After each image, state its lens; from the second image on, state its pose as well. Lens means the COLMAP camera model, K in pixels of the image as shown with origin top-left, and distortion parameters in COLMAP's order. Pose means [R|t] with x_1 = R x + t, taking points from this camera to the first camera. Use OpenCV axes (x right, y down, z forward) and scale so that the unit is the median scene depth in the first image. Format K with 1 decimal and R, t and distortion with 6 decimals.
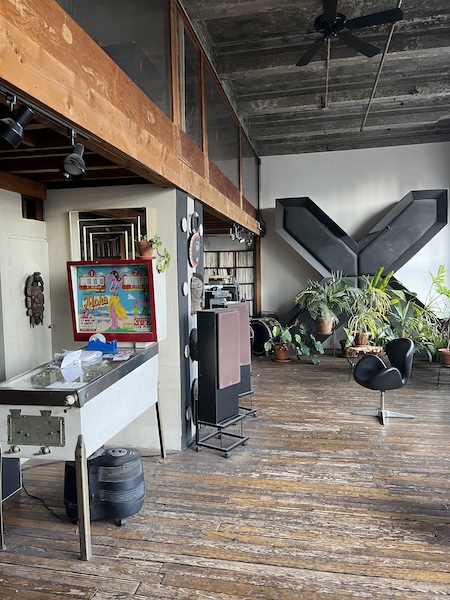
lens RADIAL K [[450.0, 0, 225.4], [0, 450.0, 303.9], [0, 0, 1]] dist [0.062103, -0.089076]
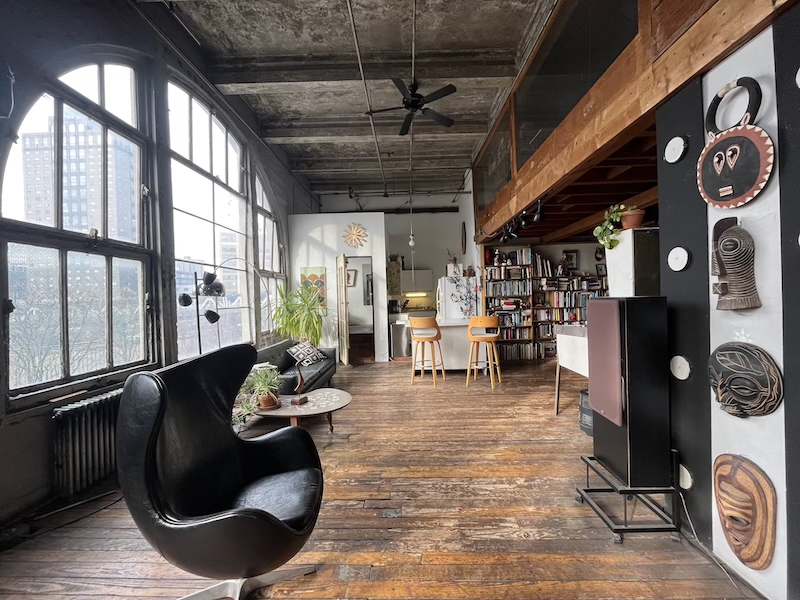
lens RADIAL K [[323.7, 0, 400.0], [0, 323.7, 300.0], [0, 0, 1]] dist [-0.007758, 0.000029]
pose [[-0.983513, 0.045410, -0.175044, 0.346613], [0.032186, 0.996460, 0.077663, -0.026700], [0.177951, 0.070749, -0.981493, 1.373660]]
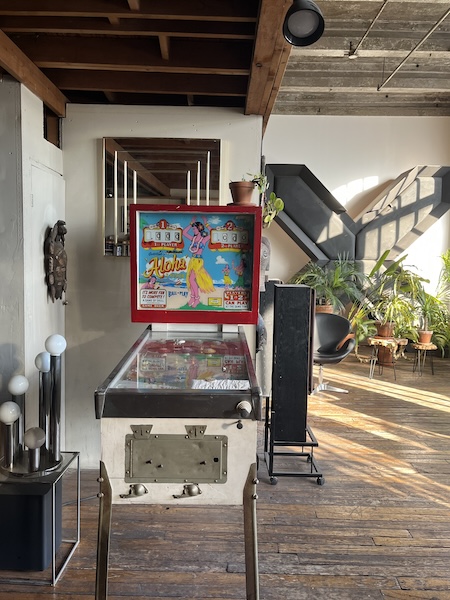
lens RADIAL K [[499.5, 0, 225.0], [0, 499.5, 300.0], [0, 0, 1]] dist [0.061904, -0.083934]
pose [[0.978265, 0.023511, 0.206019, -0.319692], [-0.025267, 0.999663, 0.005894, 0.036903], [-0.205811, -0.010971, 0.978530, 0.205361]]
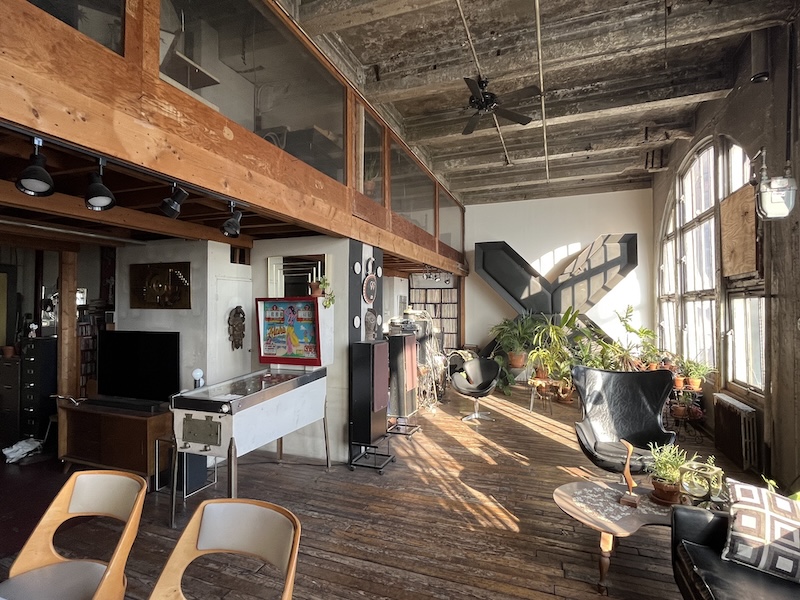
lens RADIAL K [[417.3, 0, 400.0], [0, 417.3, 300.0], [0, 0, 1]] dist [-0.001806, -0.000305]
pose [[0.987368, 0.014954, -0.157734, 0.195785], [-0.028266, 0.996191, -0.082493, -0.004378], [0.155899, 0.085909, 0.984030, -0.057029]]
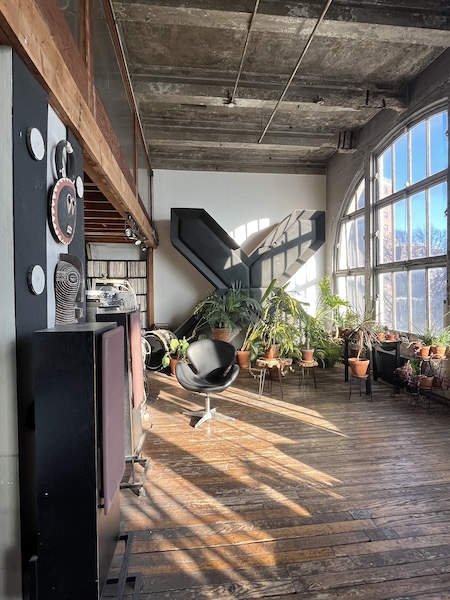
lens RADIAL K [[330.2, 0, 225.0], [0, 330.2, 300.0], [0, 0, 1]] dist [-0.004710, -0.000827]
pose [[0.946689, 0.004232, 0.322121, -0.014887], [0.011838, 0.998781, -0.047912, 0.006404], [-0.321931, 0.049171, 0.945485, 0.624238]]
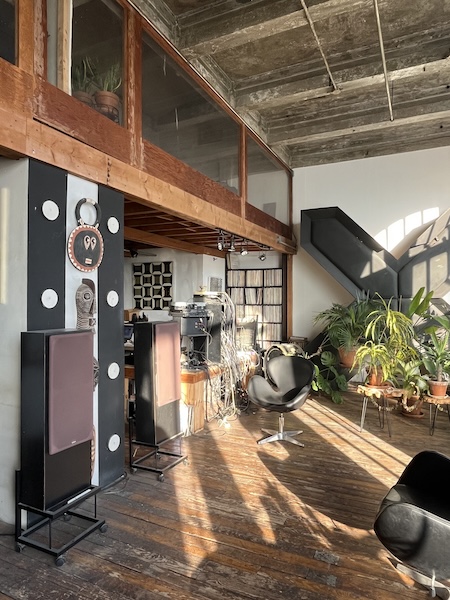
lens RADIAL K [[397.4, 0, 229.0], [0, 397.4, 300.7], [0, 0, 1]] dist [-0.002412, -0.002409]
pose [[0.971074, 0.020455, -0.237902, 0.345257], [-0.035908, 0.997504, -0.060804, -0.002517], [0.236064, 0.067588, 0.969384, 0.462007]]
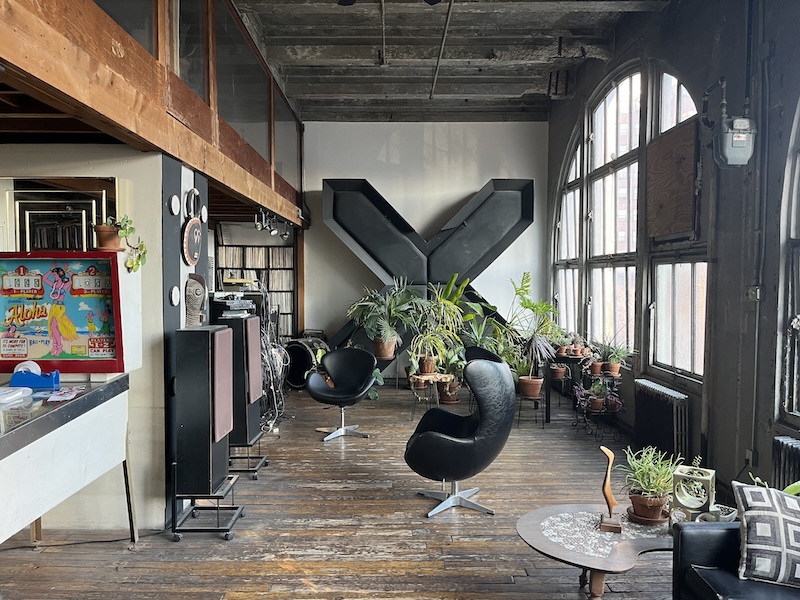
lens RADIAL K [[600.0, 0, 400.6], [0, 600.0, 302.5], [0, 0, 1]] dist [0.062103, -0.089076]
pose [[0.976448, 0.012522, 0.215390, 0.051617], [-0.006308, 0.999545, -0.029512, 0.001957], [-0.215662, 0.027458, 0.976082, 0.007364]]
